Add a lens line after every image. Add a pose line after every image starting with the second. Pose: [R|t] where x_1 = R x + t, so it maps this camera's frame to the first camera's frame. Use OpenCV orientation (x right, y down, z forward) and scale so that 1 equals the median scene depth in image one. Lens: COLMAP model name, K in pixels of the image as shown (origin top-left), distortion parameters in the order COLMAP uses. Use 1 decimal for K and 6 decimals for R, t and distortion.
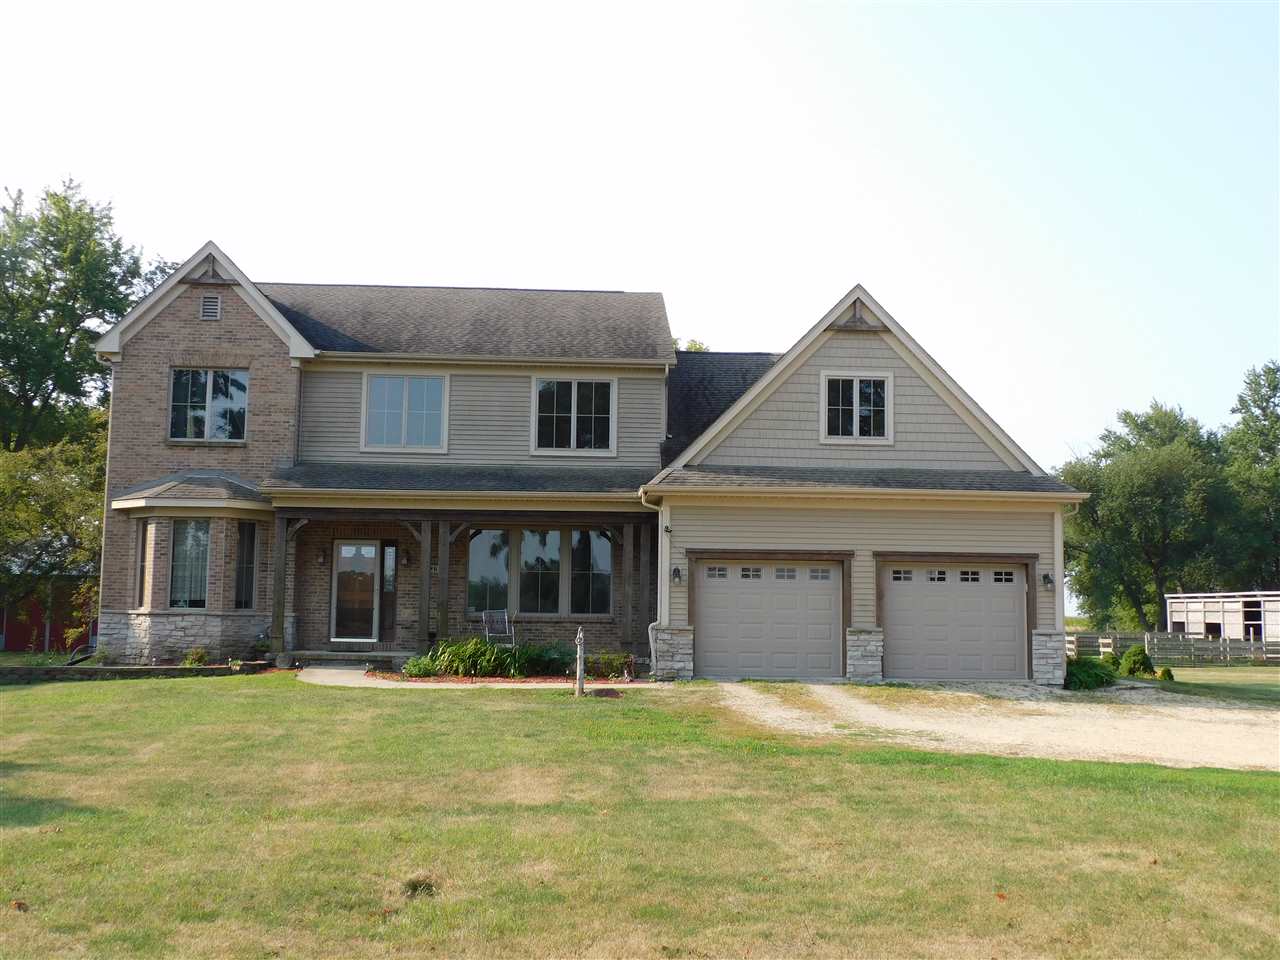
lens RADIAL K [[1316.5, 0, 640.0], [0, 1316.5, 480.0], [0, 0, 1]] dist [0.003175, -0.000398]
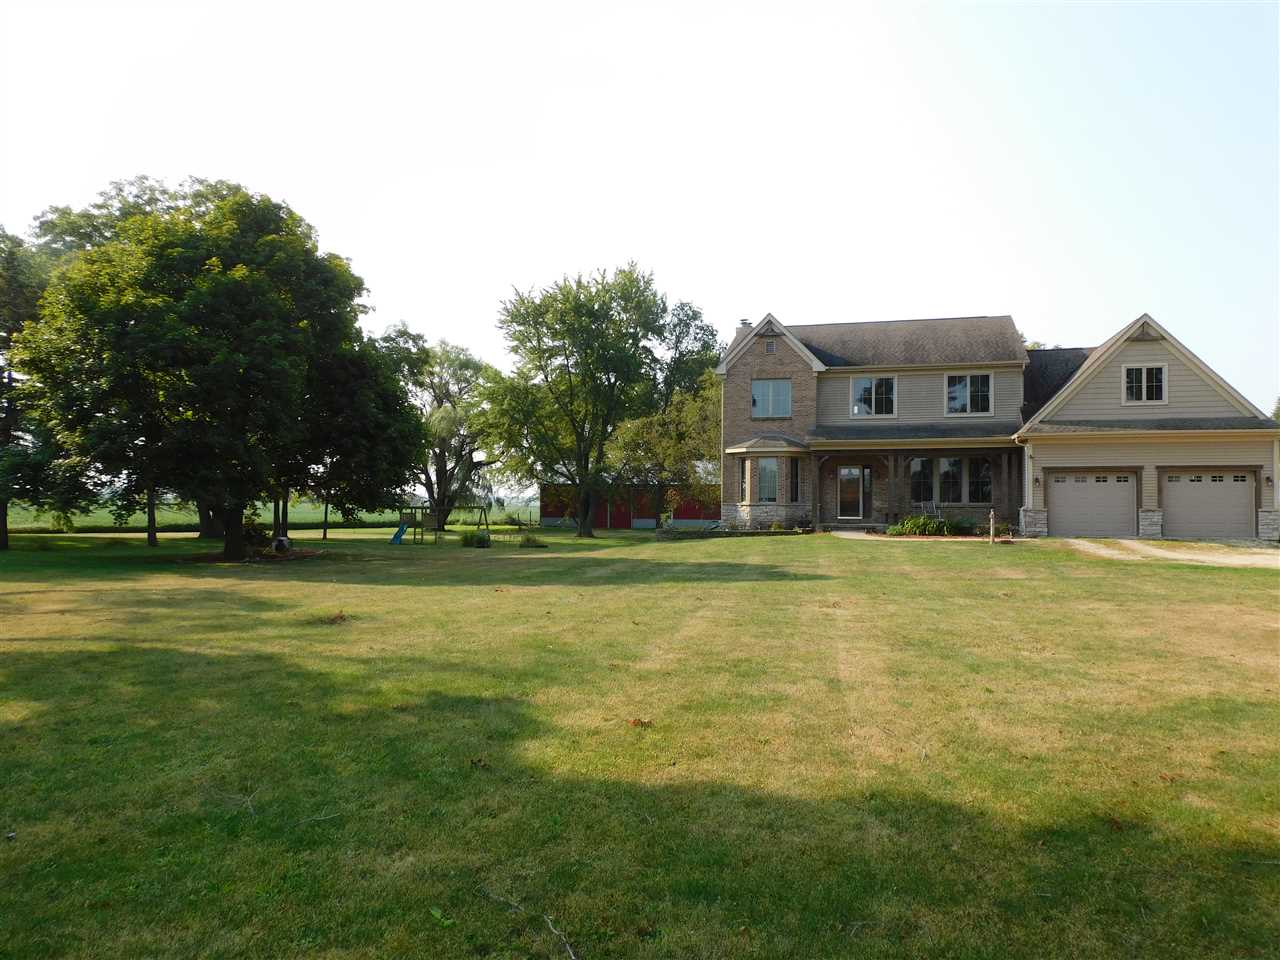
lens RADIAL K [[915.2, 0, 637.3], [0, 915.2, 486.4], [0, 0, 1]] dist [-0.004146, -0.005807]
pose [[0.950340, -0.016530, -0.310776, -0.101681], [0.041722, 0.996341, 0.074589, -0.037986], [0.308406, -0.083851, 0.947552, -0.373647]]
